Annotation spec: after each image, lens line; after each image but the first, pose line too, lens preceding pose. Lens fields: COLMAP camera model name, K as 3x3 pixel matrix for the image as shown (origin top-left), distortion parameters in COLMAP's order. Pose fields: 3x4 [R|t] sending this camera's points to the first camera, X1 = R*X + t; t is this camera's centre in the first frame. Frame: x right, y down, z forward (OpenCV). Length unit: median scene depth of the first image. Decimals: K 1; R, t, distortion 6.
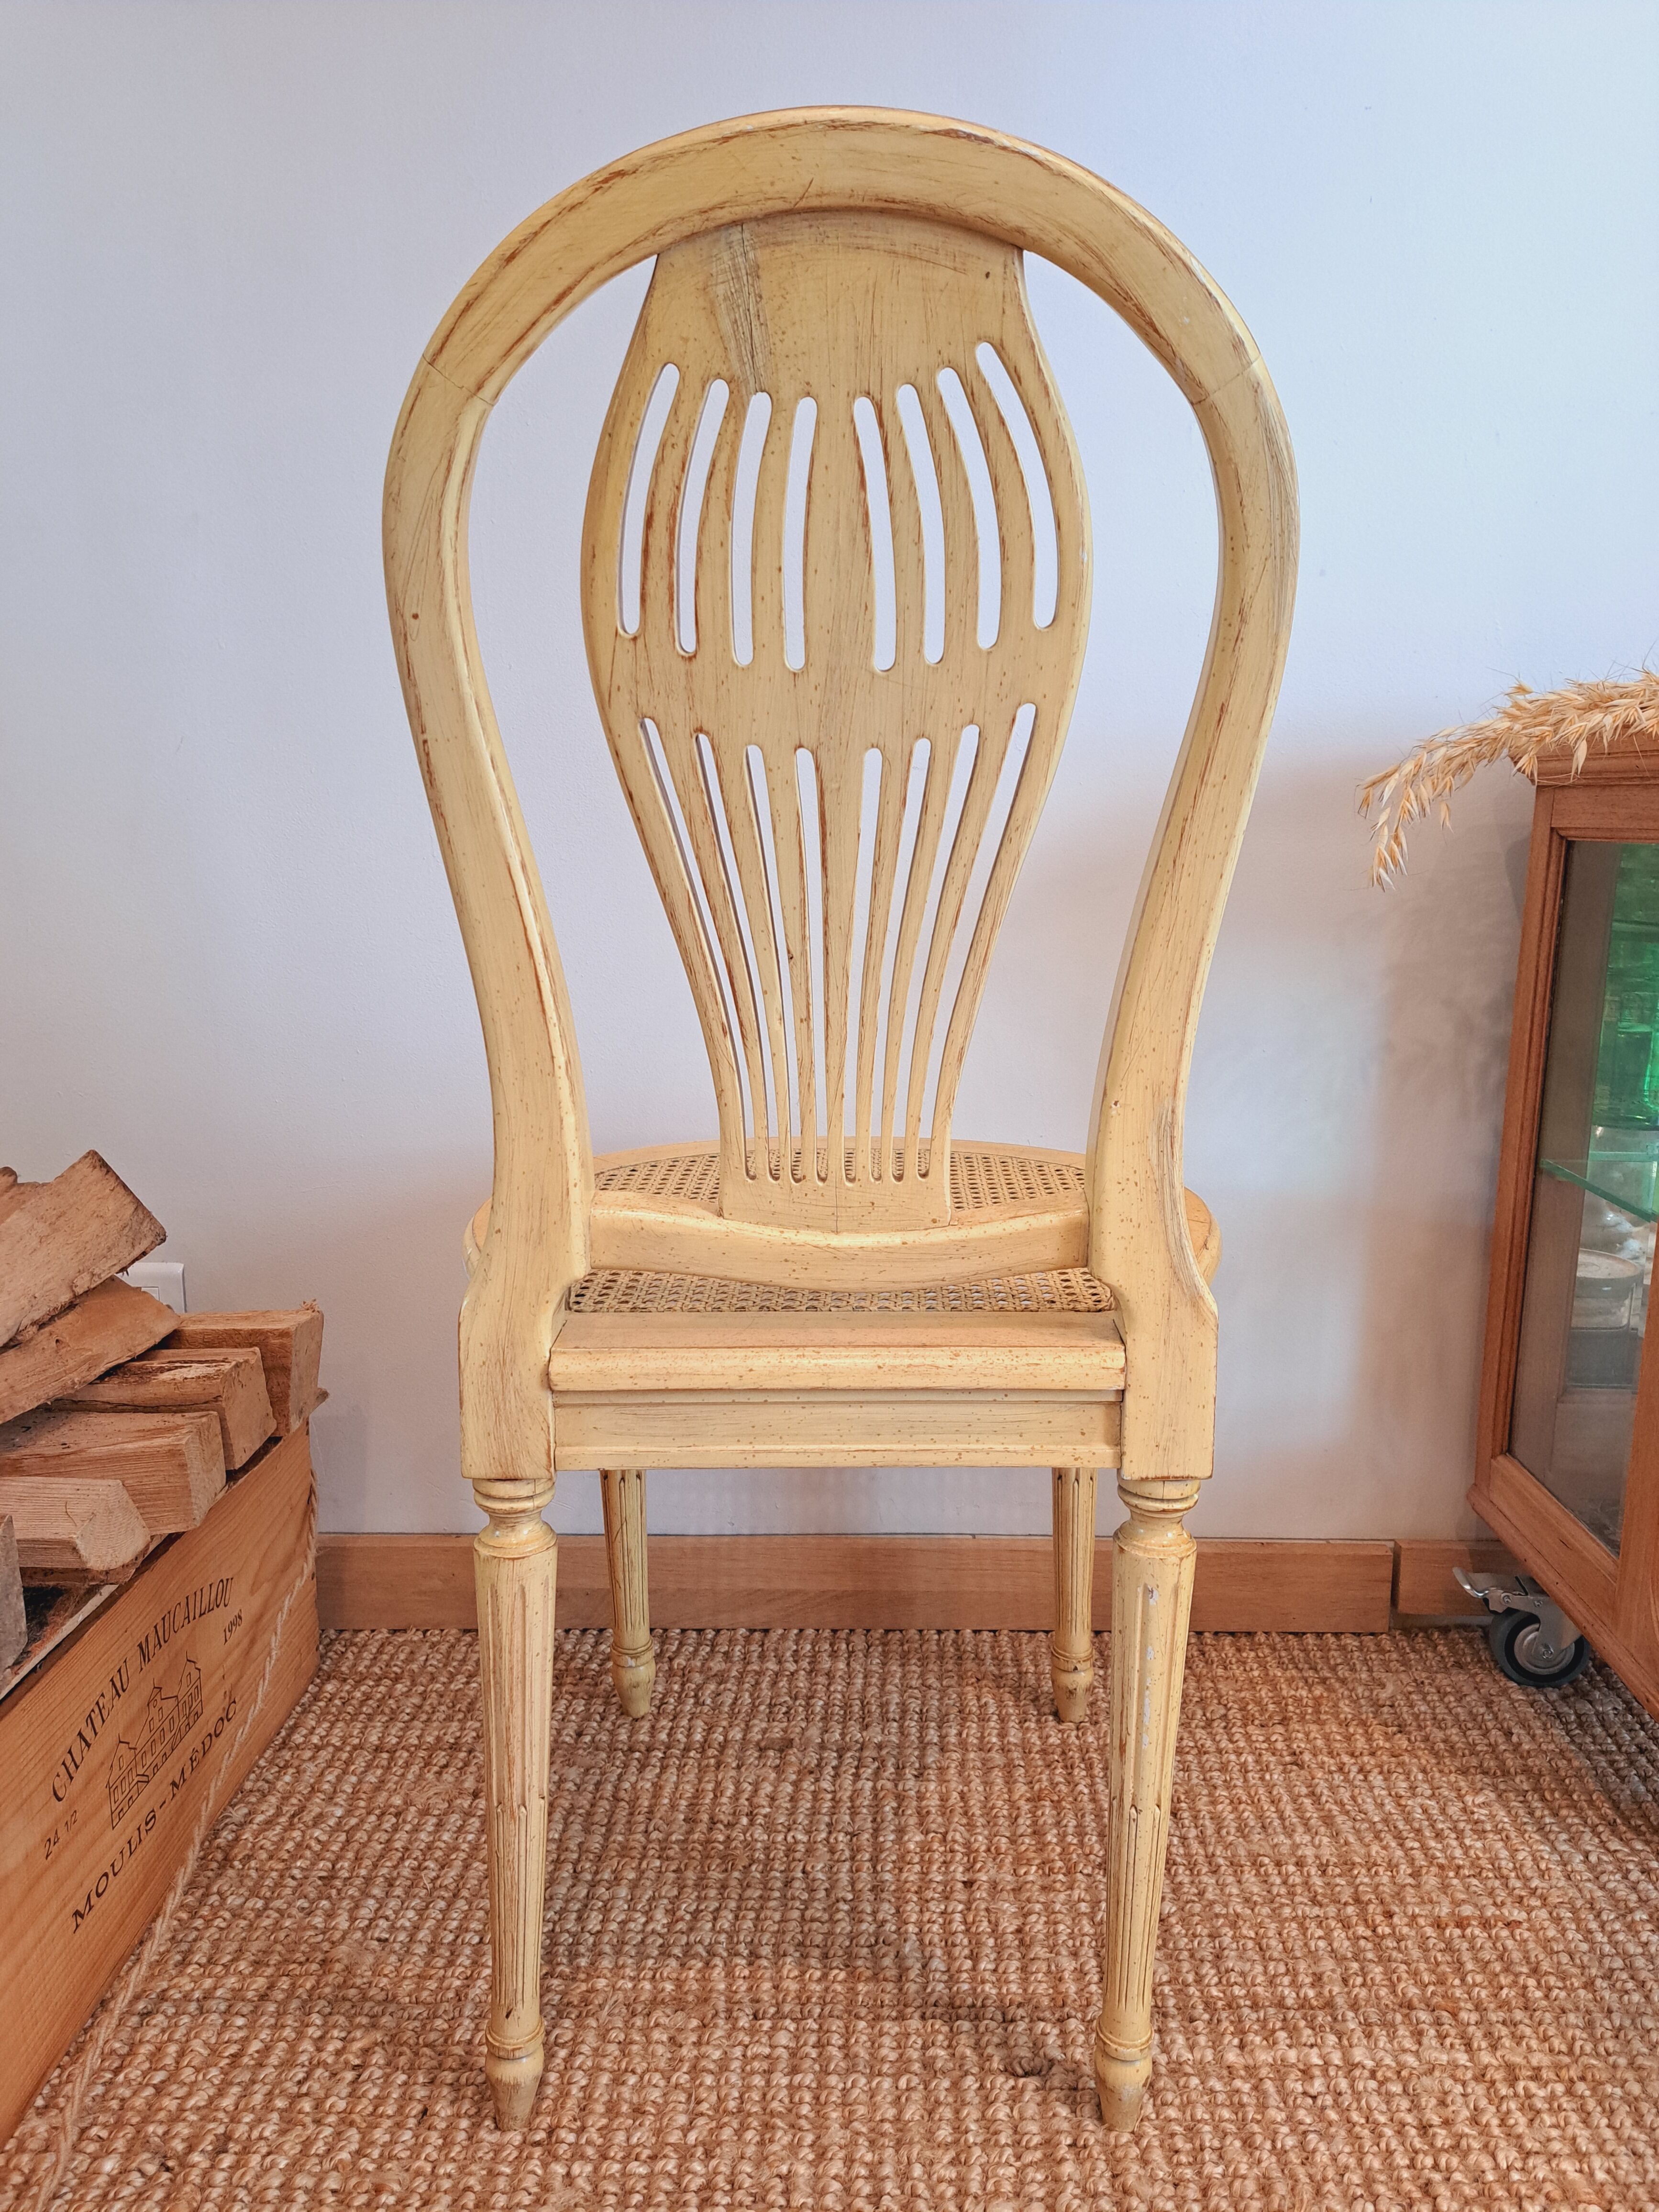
lens RADIAL K [[1537.5, 0, 829.5], [0, 1537.5, 1106.0], [0, 0, 1]] dist [0.049159, -0.046159]
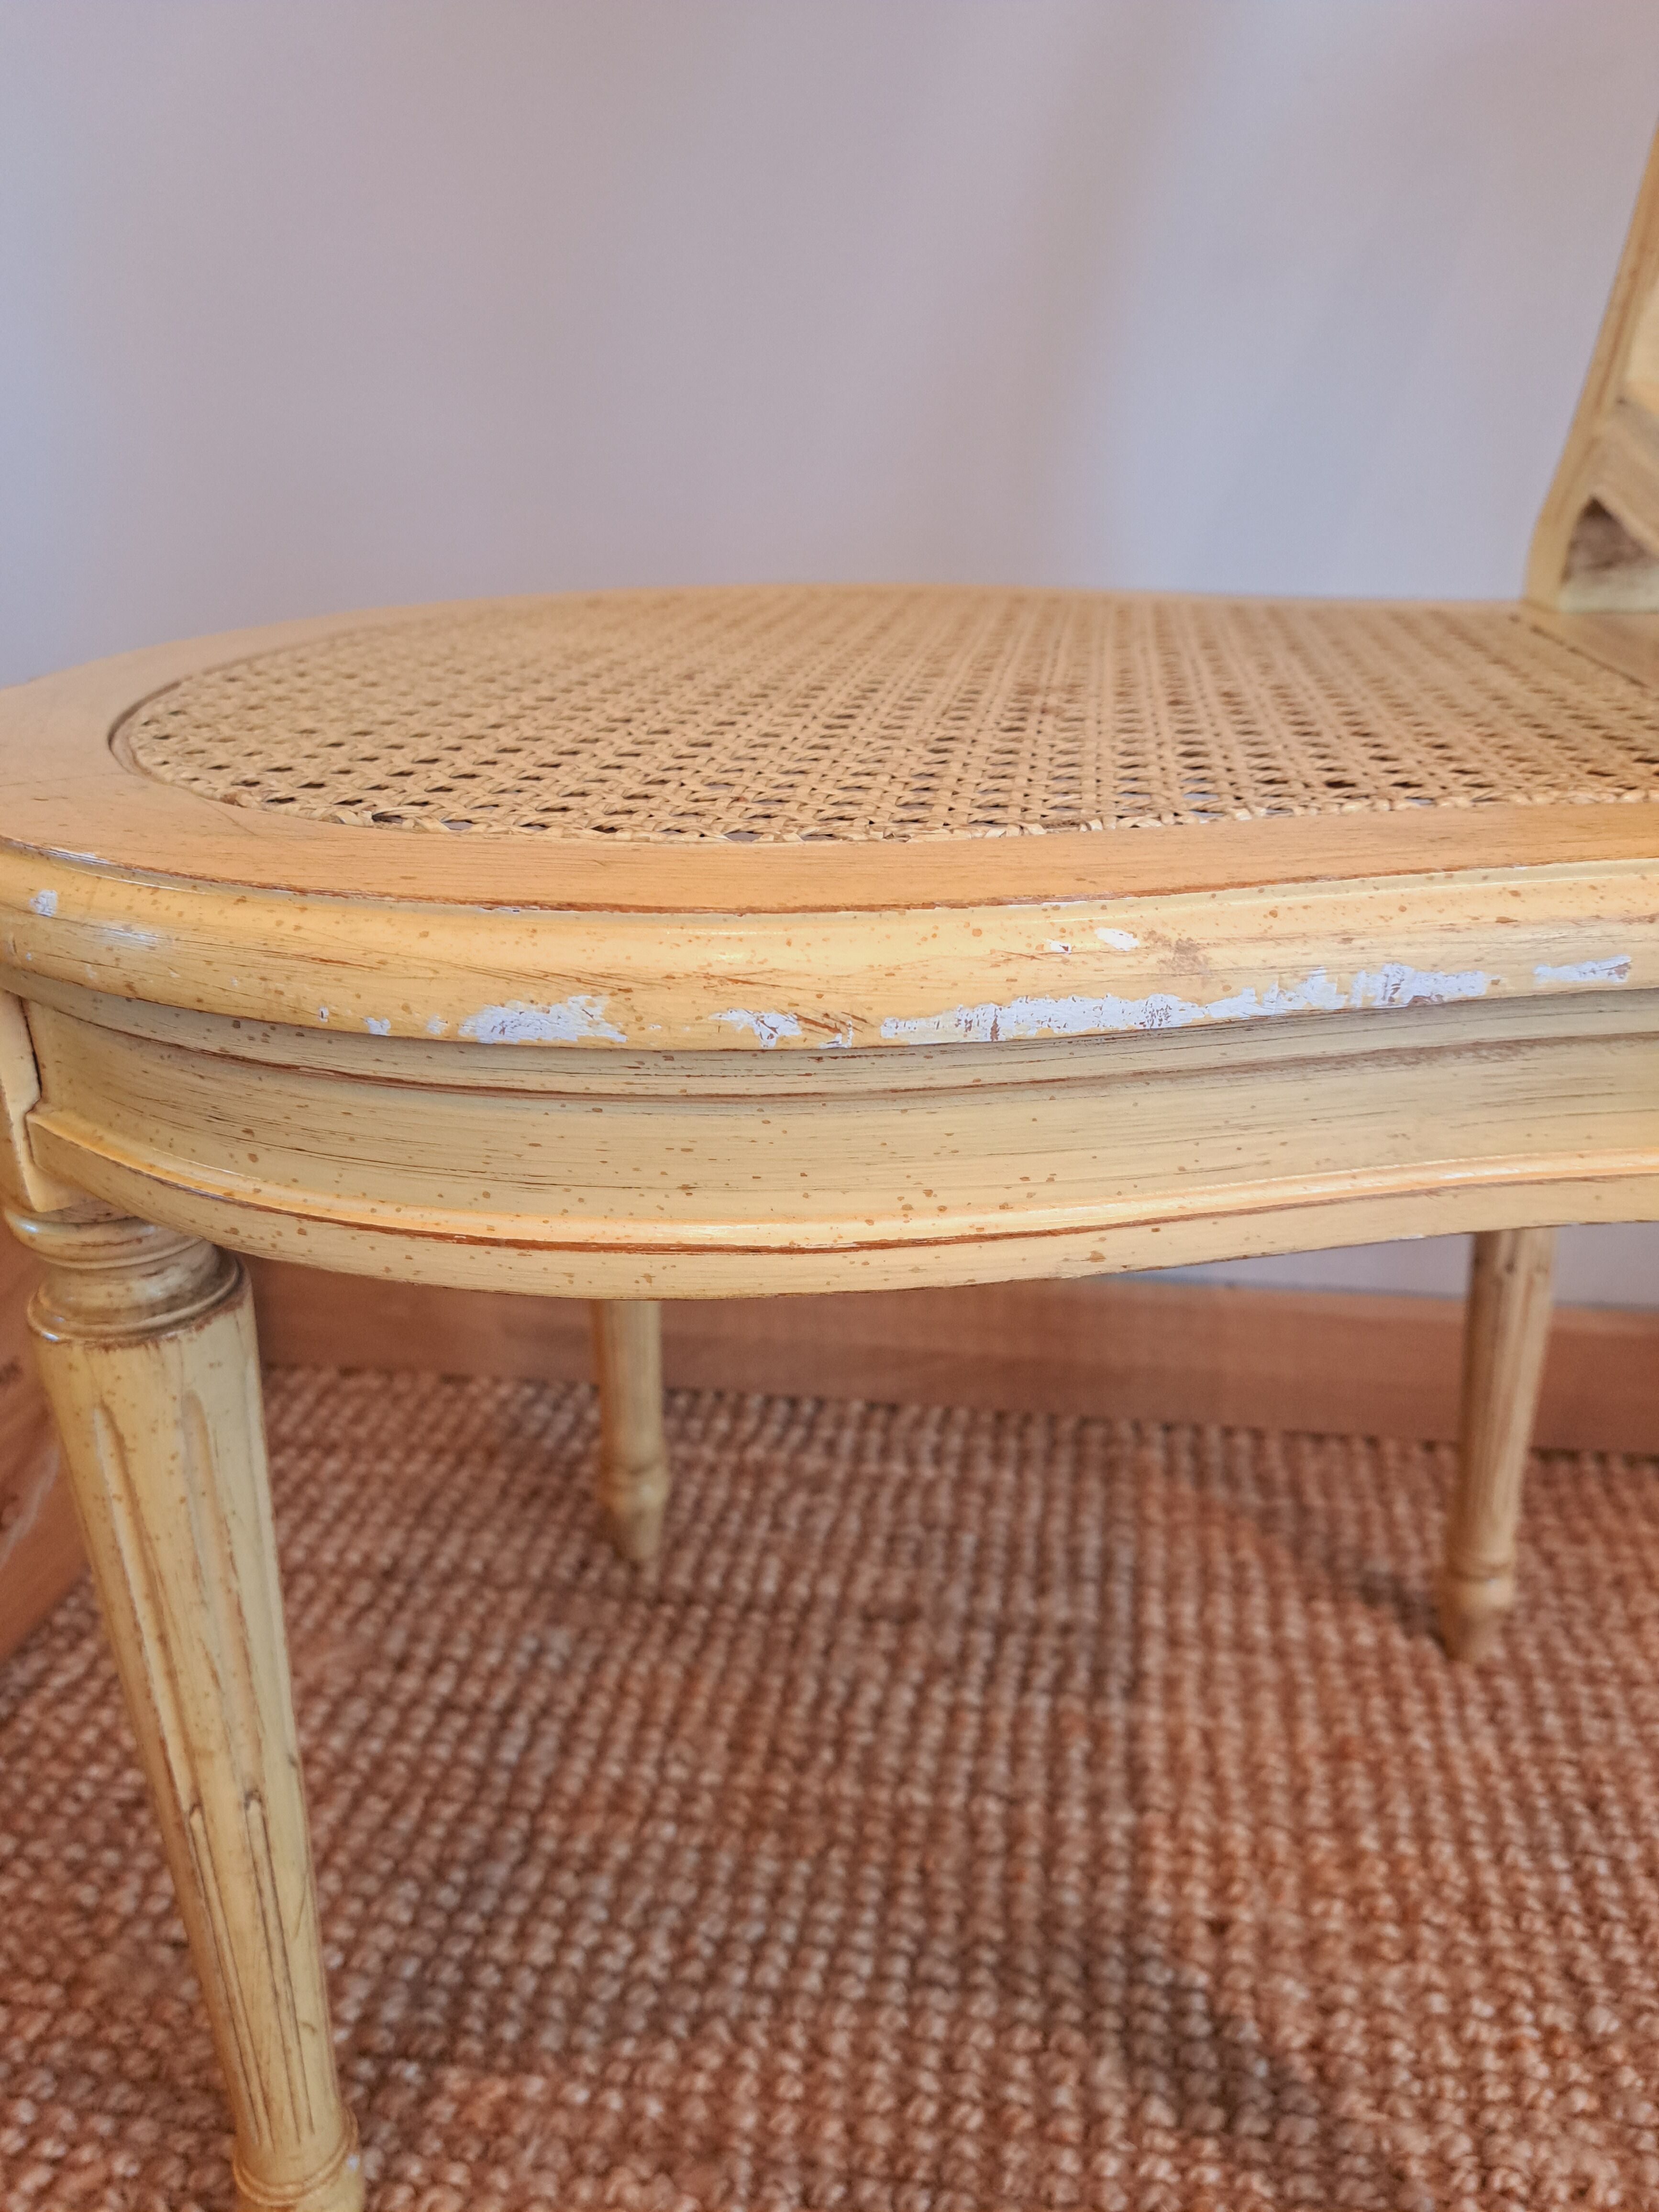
lens RADIAL K [[1537.5, 0, 829.5], [0, 1537.5, 1106.0], [0, 0, 1]] dist [0.049159, -0.046159]
pose [[0.991152, 0.041380, -0.126118, 0.009794], [-0.013267, 0.976290, 0.216061, 0.093479], [0.132069, -0.212476, 0.968200, 0.483872]]
